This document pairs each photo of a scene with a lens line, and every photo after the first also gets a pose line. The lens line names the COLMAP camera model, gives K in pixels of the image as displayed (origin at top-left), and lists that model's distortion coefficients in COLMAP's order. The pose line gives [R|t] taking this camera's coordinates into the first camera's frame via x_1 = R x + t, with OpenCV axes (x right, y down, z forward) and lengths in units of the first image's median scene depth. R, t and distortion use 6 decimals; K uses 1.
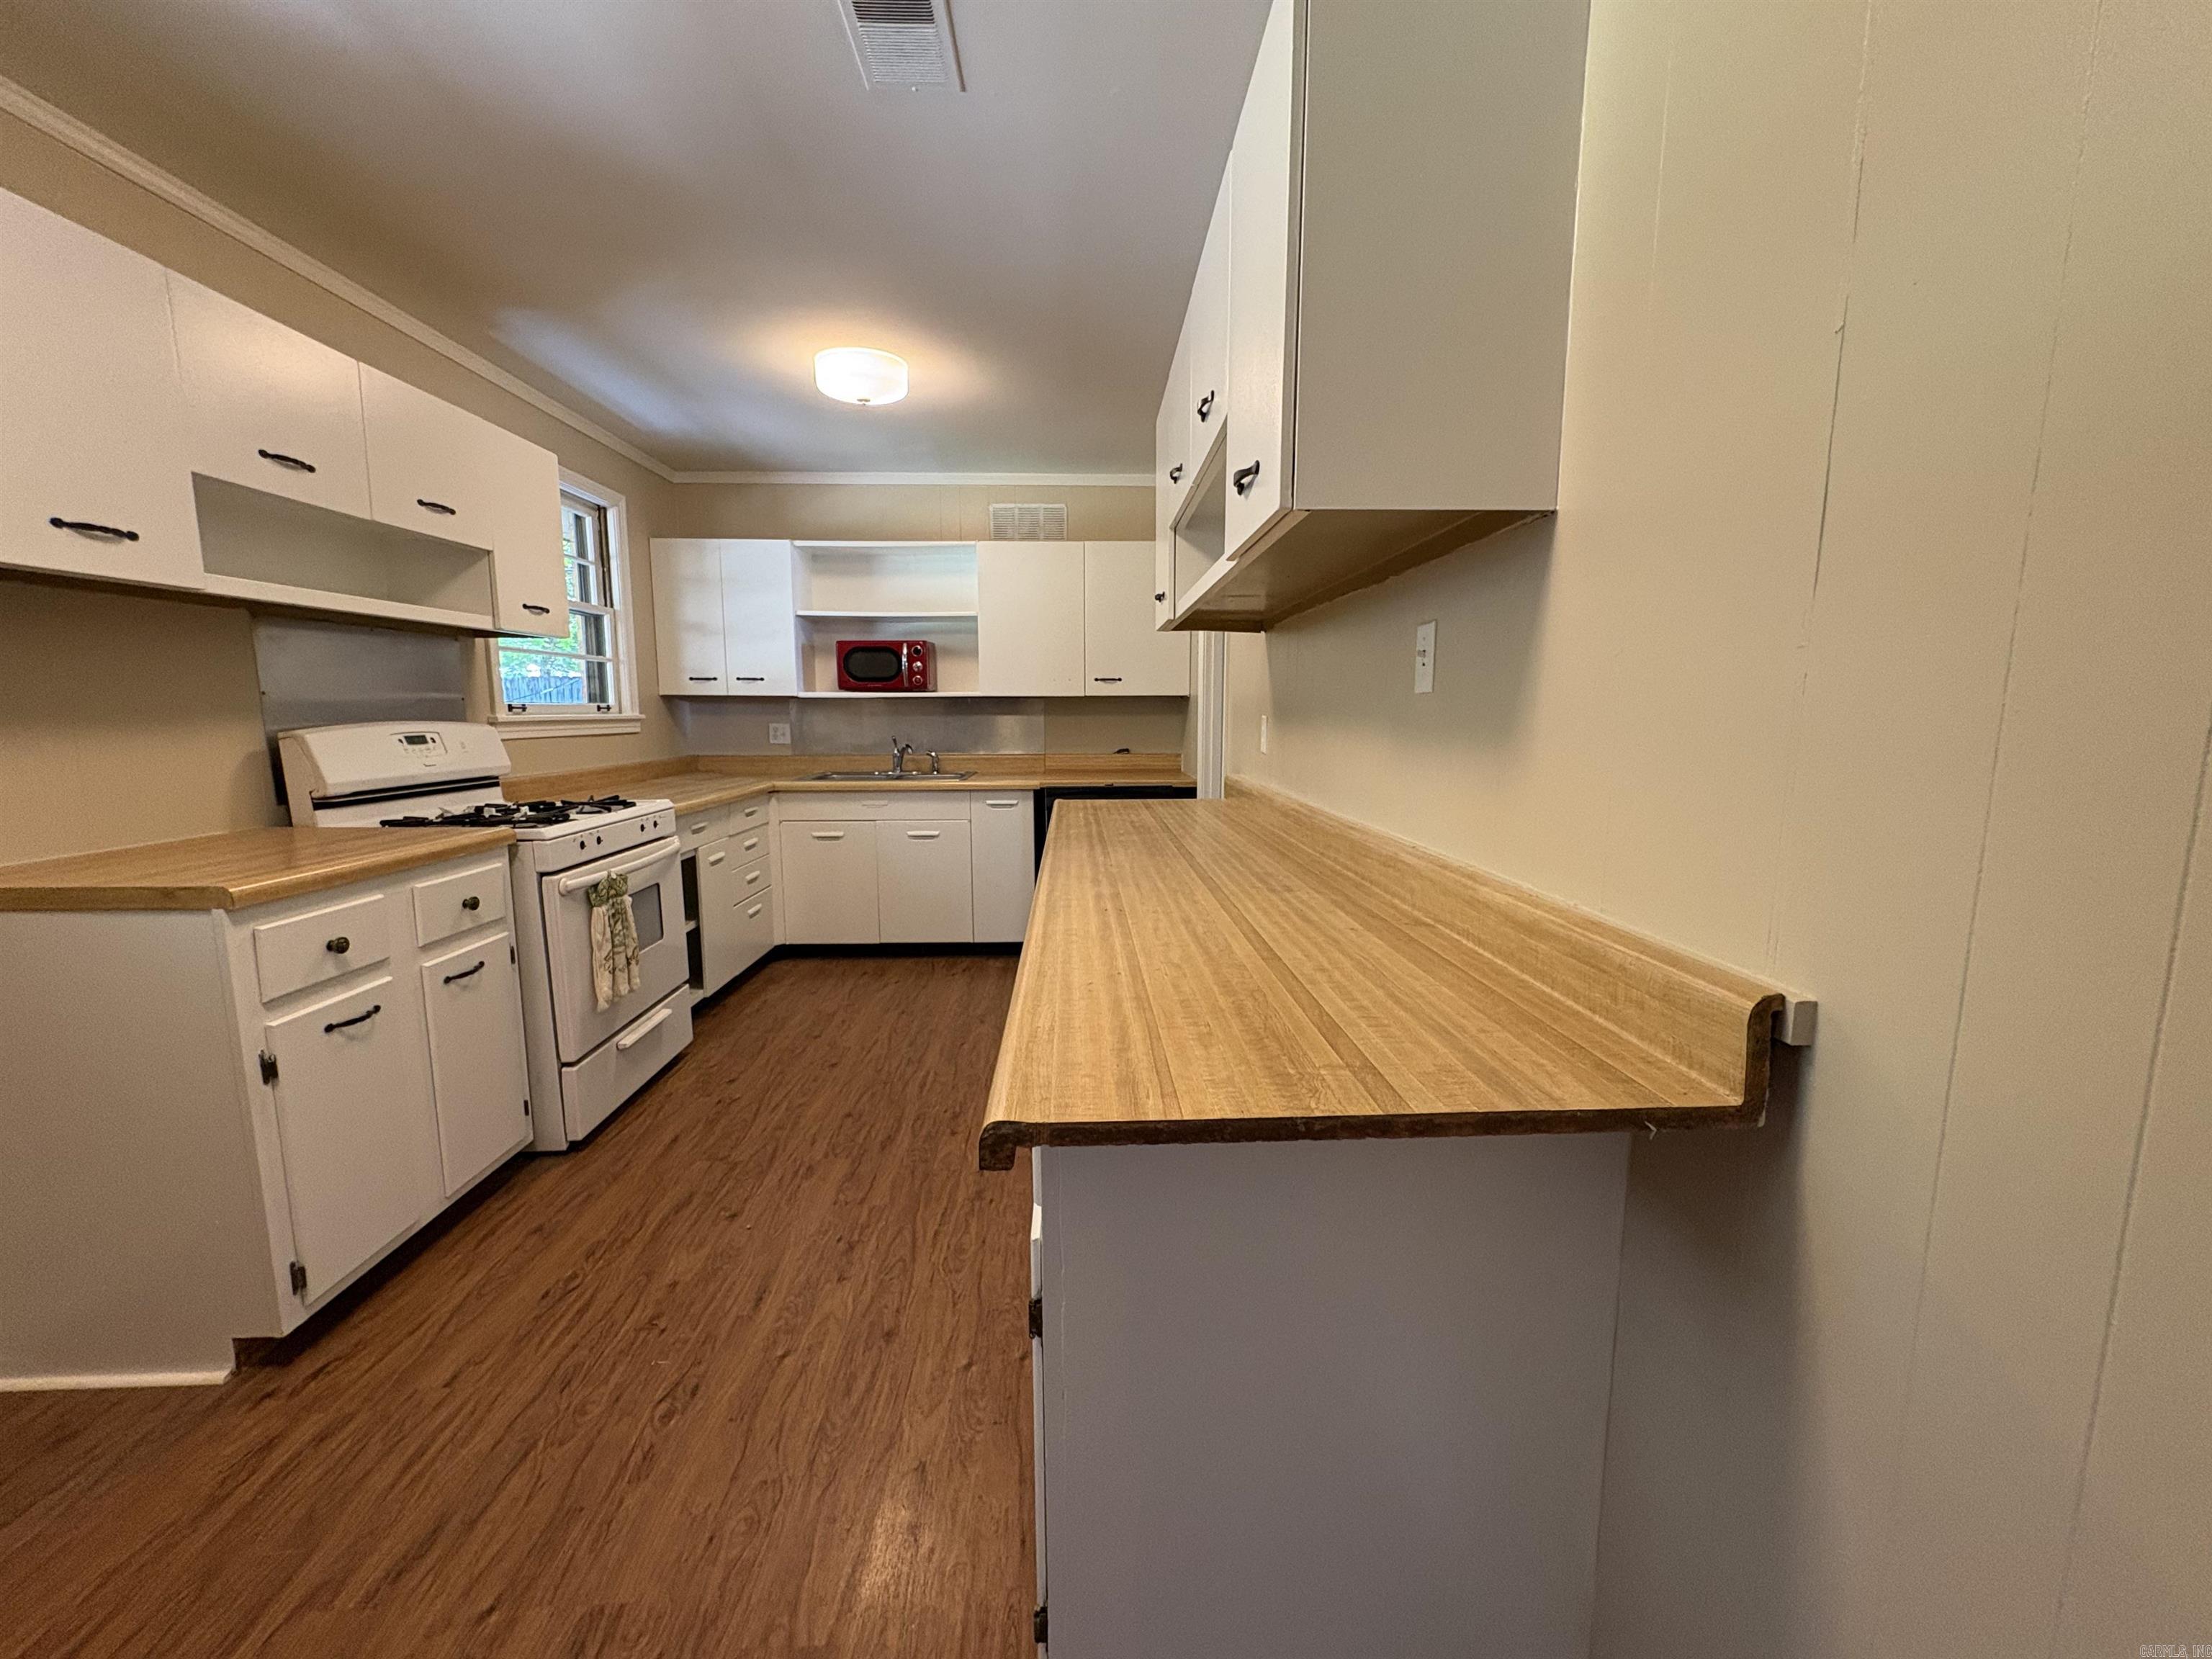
lens RADIAL K [[882.5, 0, 1098.5], [0, 882.5, 835.5], [0, 0, 1]] dist [0.008214, -0.000316]
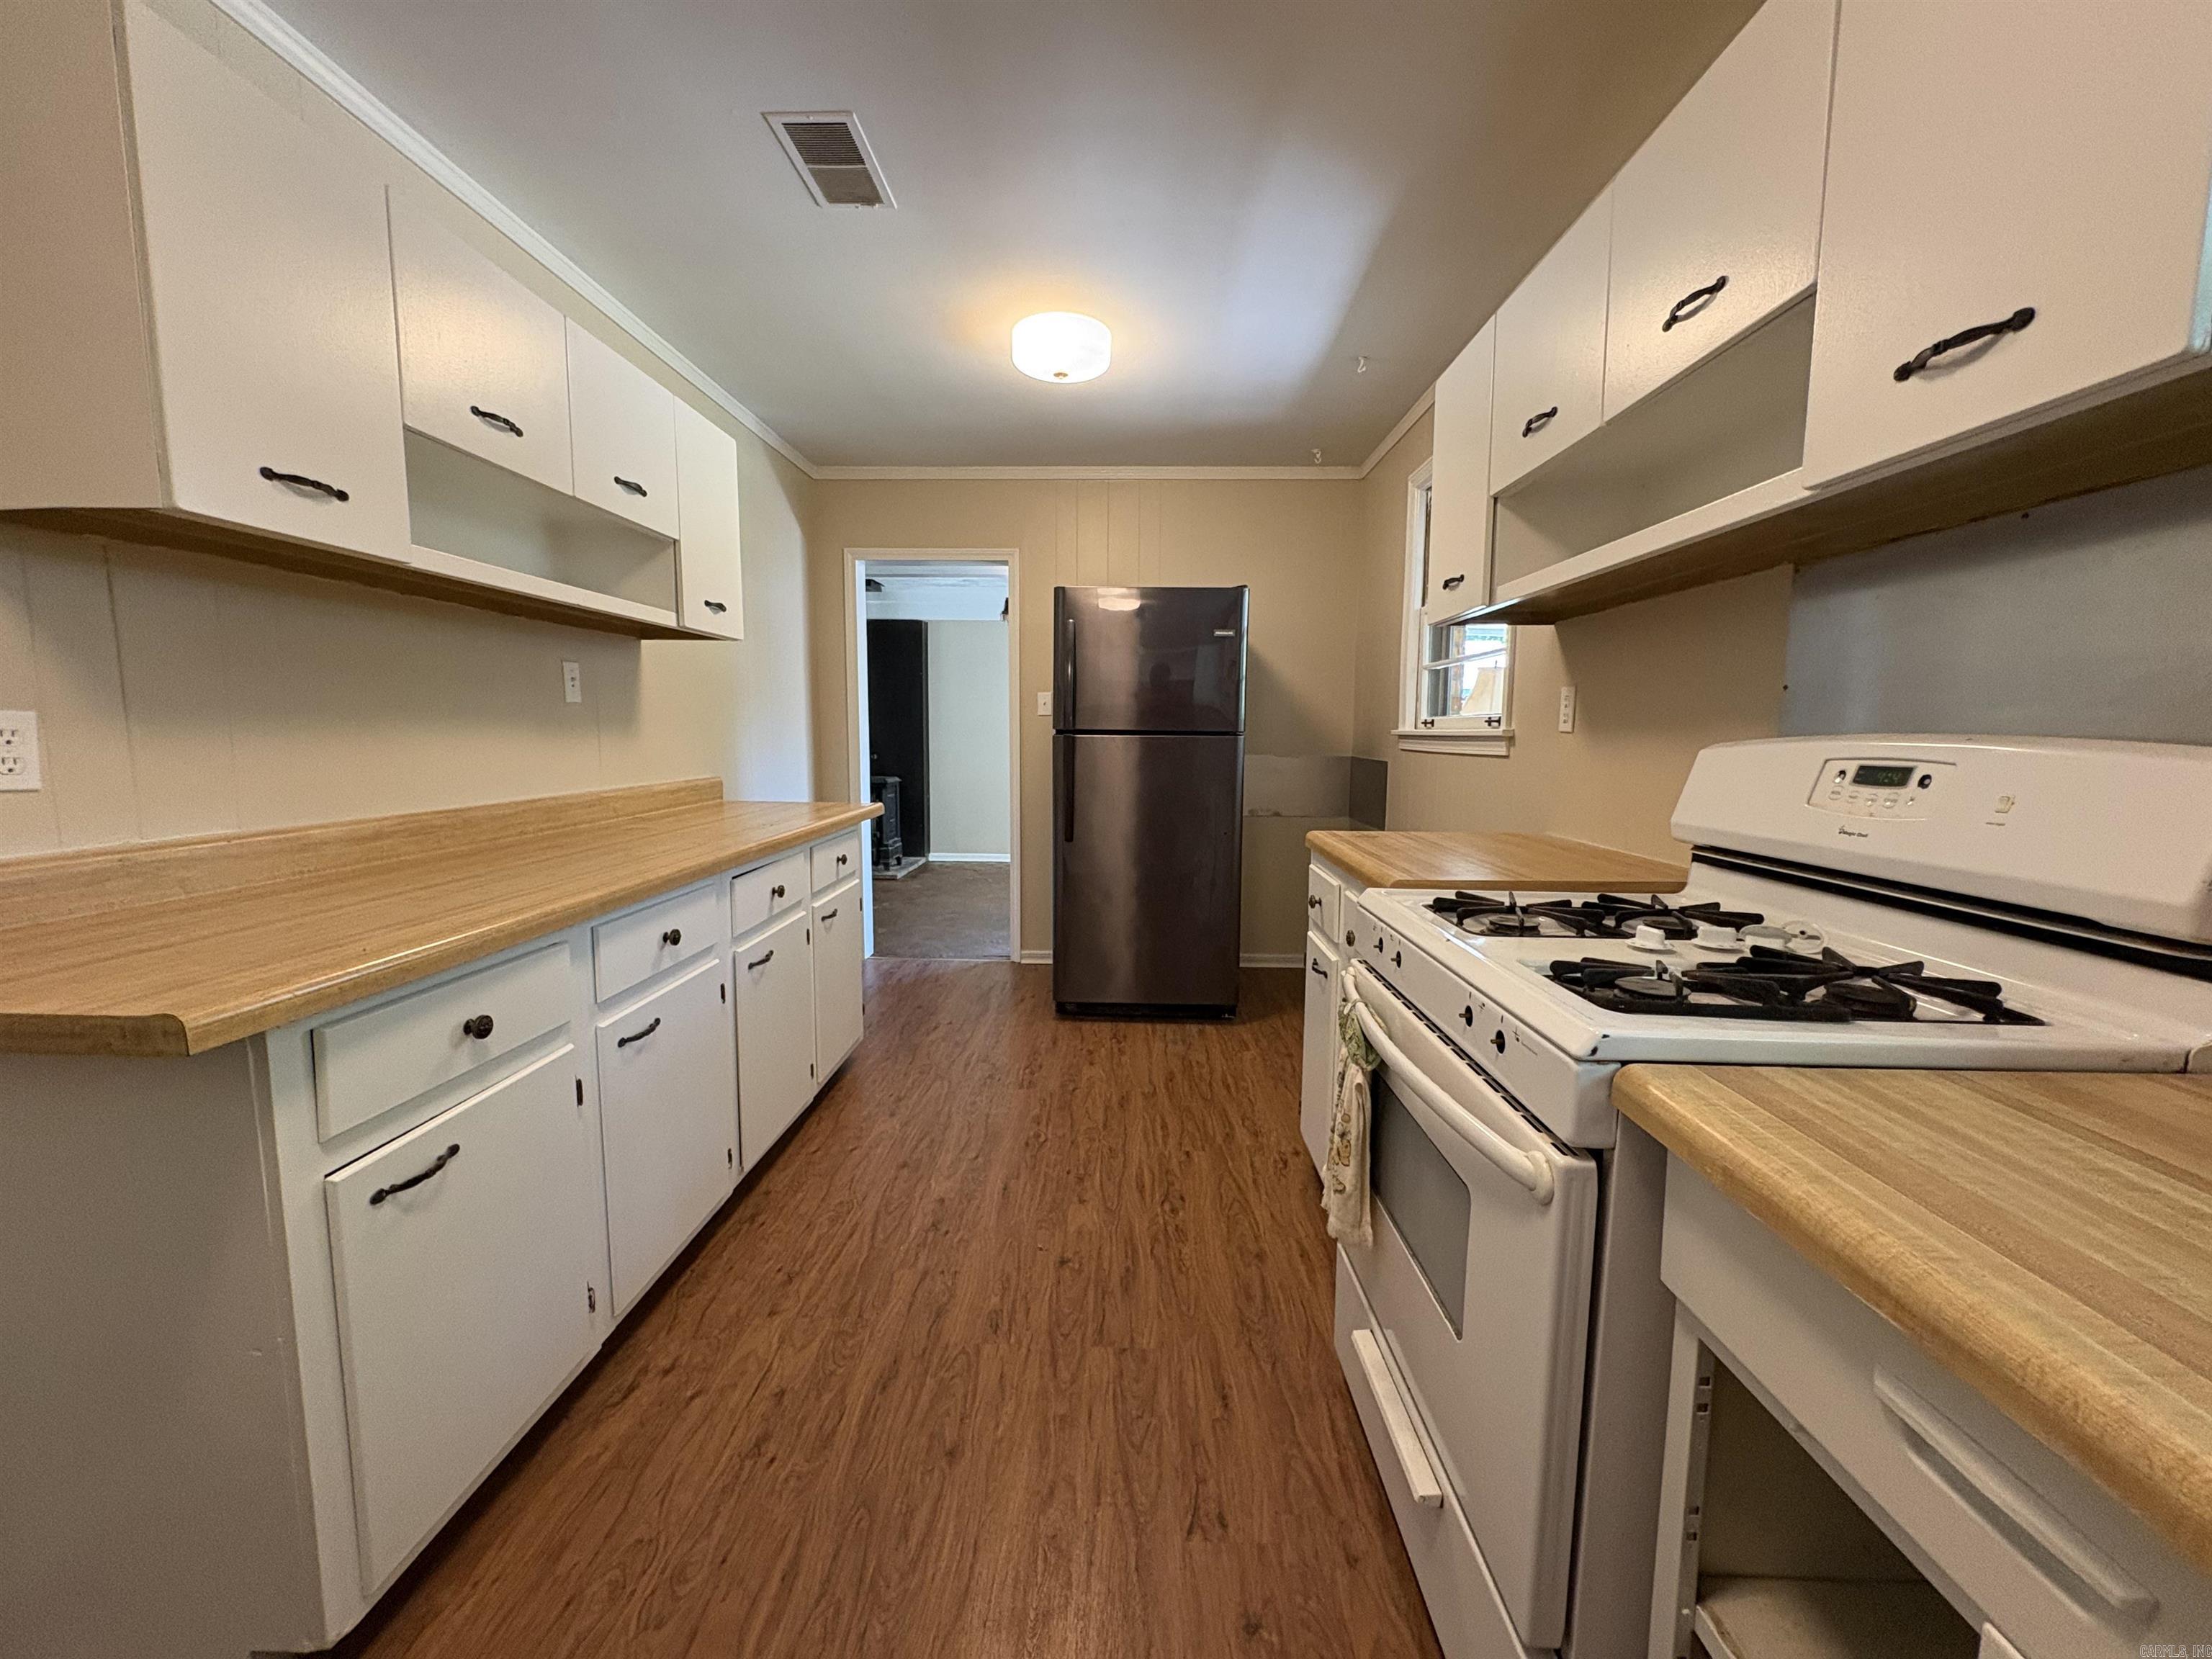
lens RADIAL K [[882.5, 0, 1100.0], [0, 882.5, 829.4], [0, 0, 1]] dist [0.008214, -0.000316]
pose [[-0.998438, -0.012301, 0.054508, -0.455399], [0.001920, 0.967341, 0.253473, -0.217900], [-0.055846, 0.253181, -0.965806, 1.627852]]
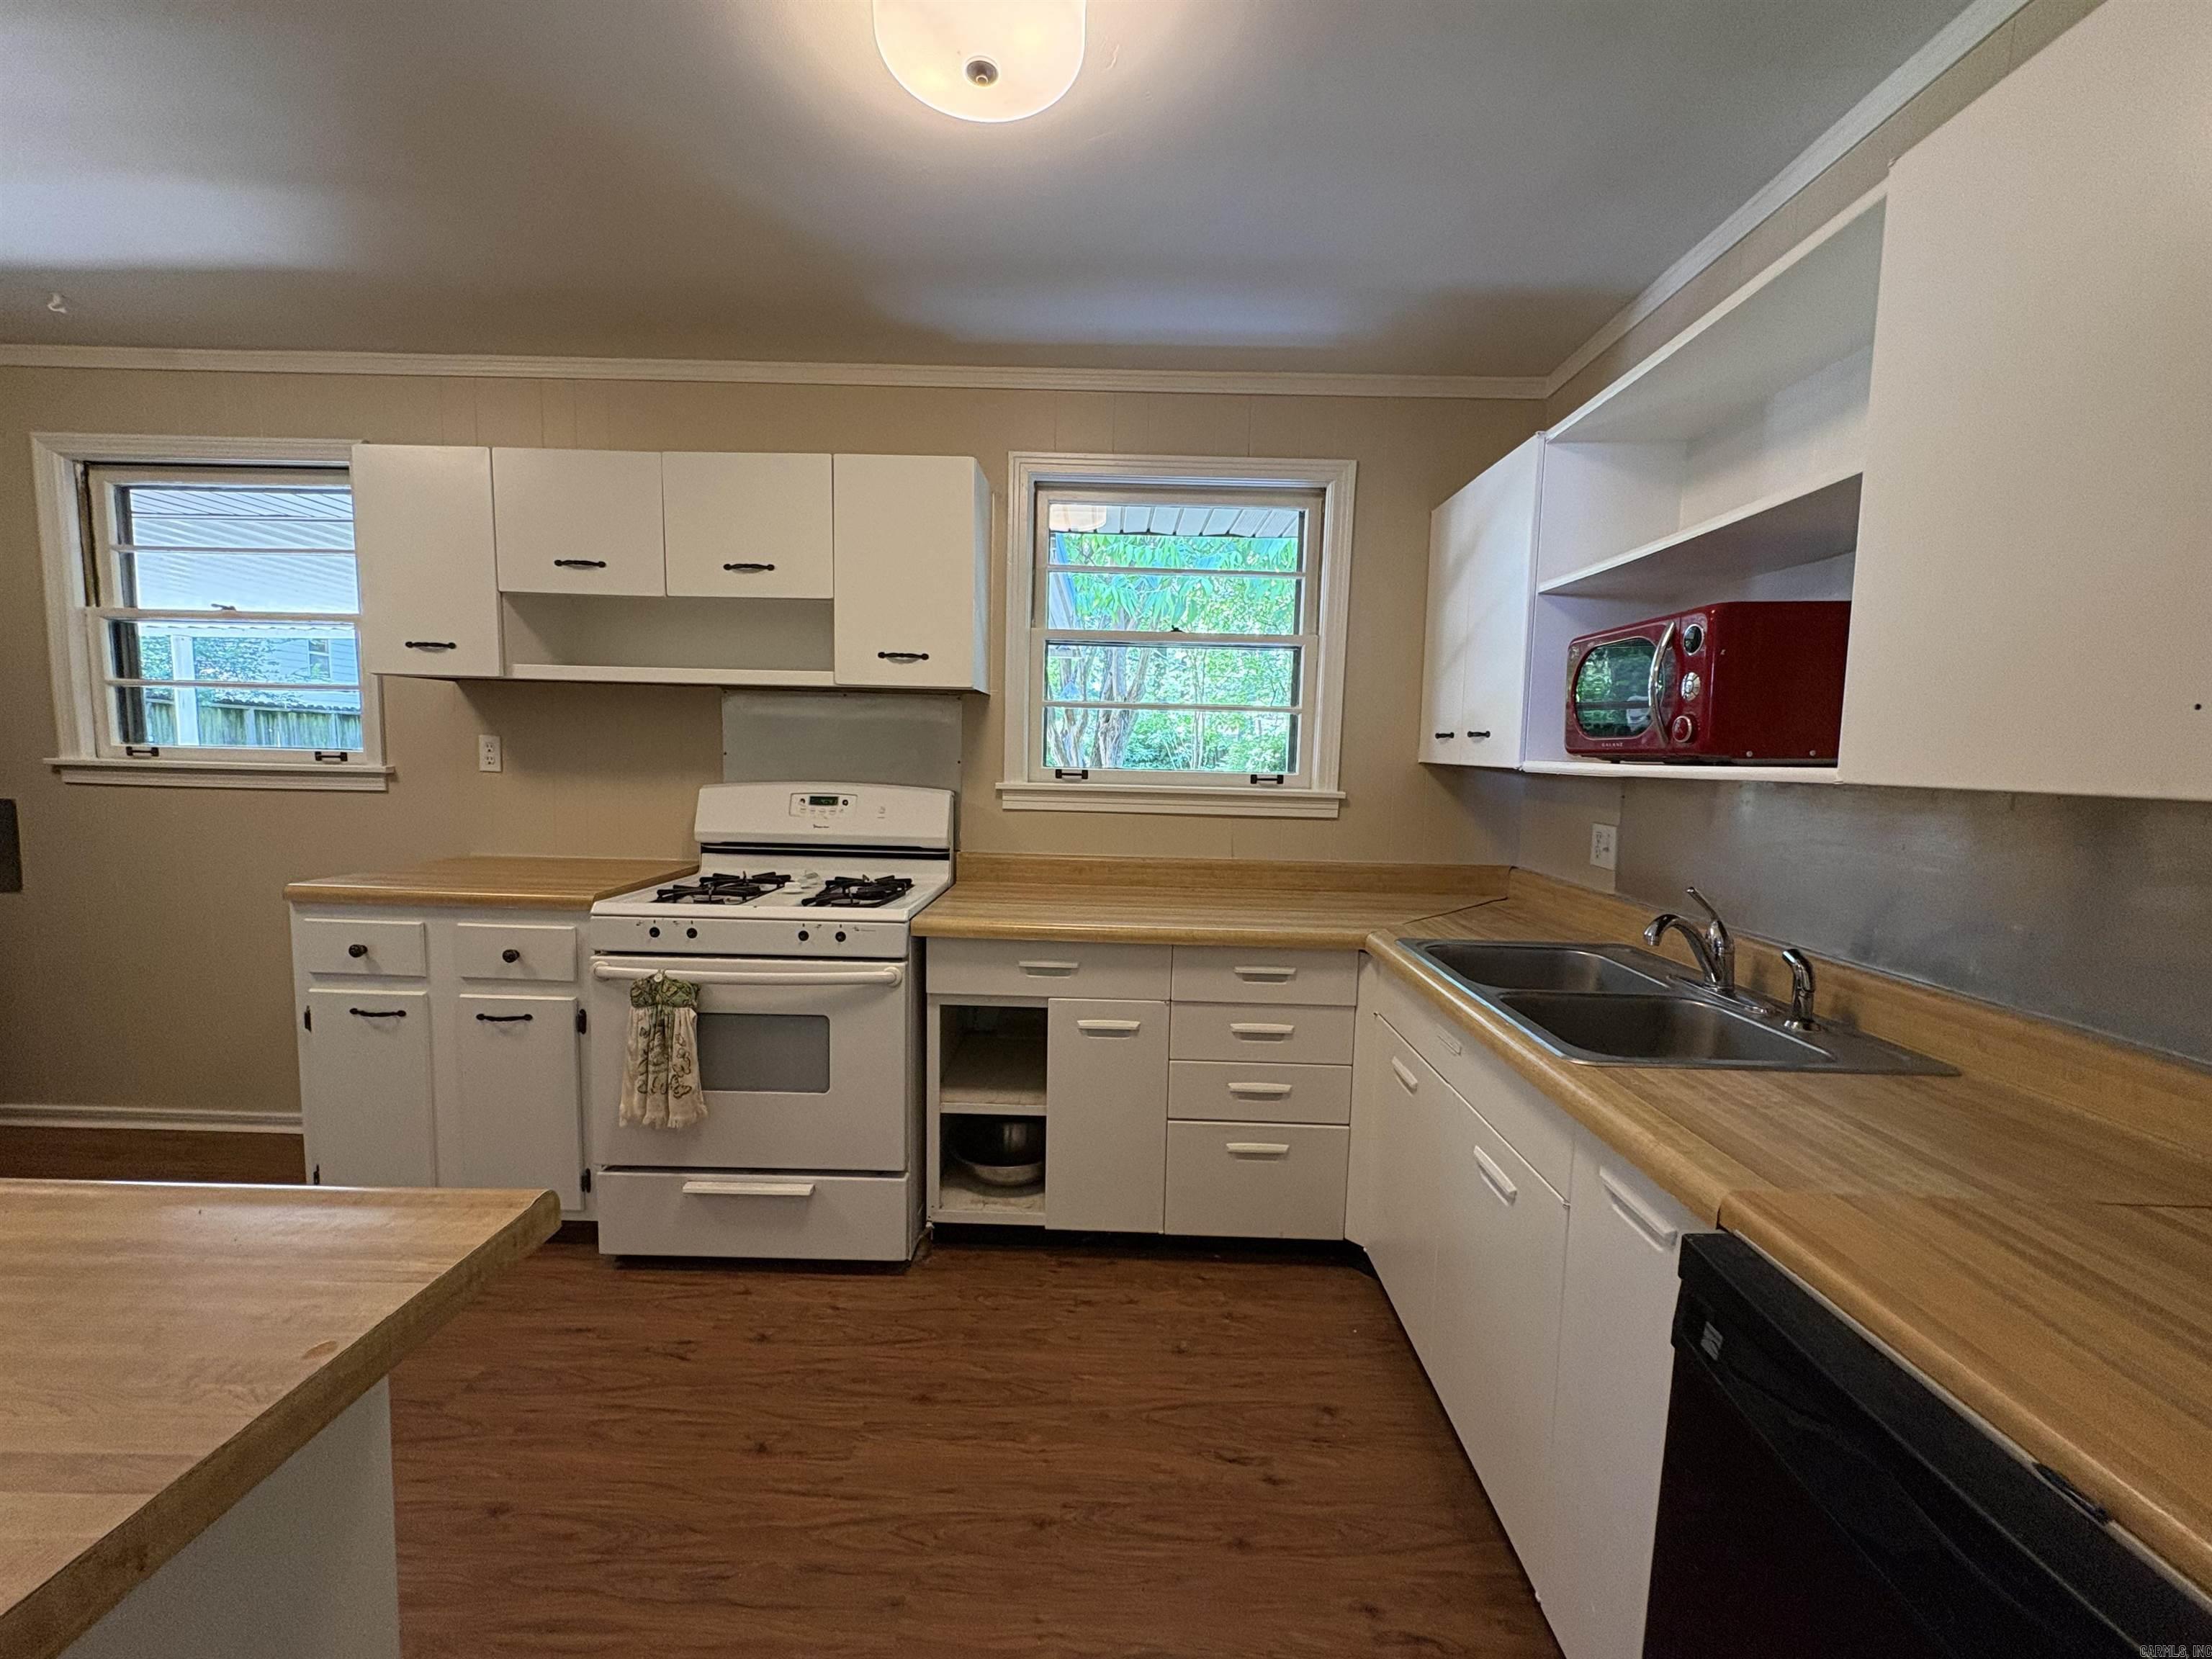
lens RADIAL K [[882.5, 0, 1103.0], [0, 882.5, 835.1], [0, 0, 1]] dist [0.008214, -0.000316]
pose [[-0.041052, 0.094657, -0.994663, 0.247702], [-0.168233, 0.980635, 0.100265, -0.250698], [0.984892, 0.171451, -0.024332, 1.505573]]
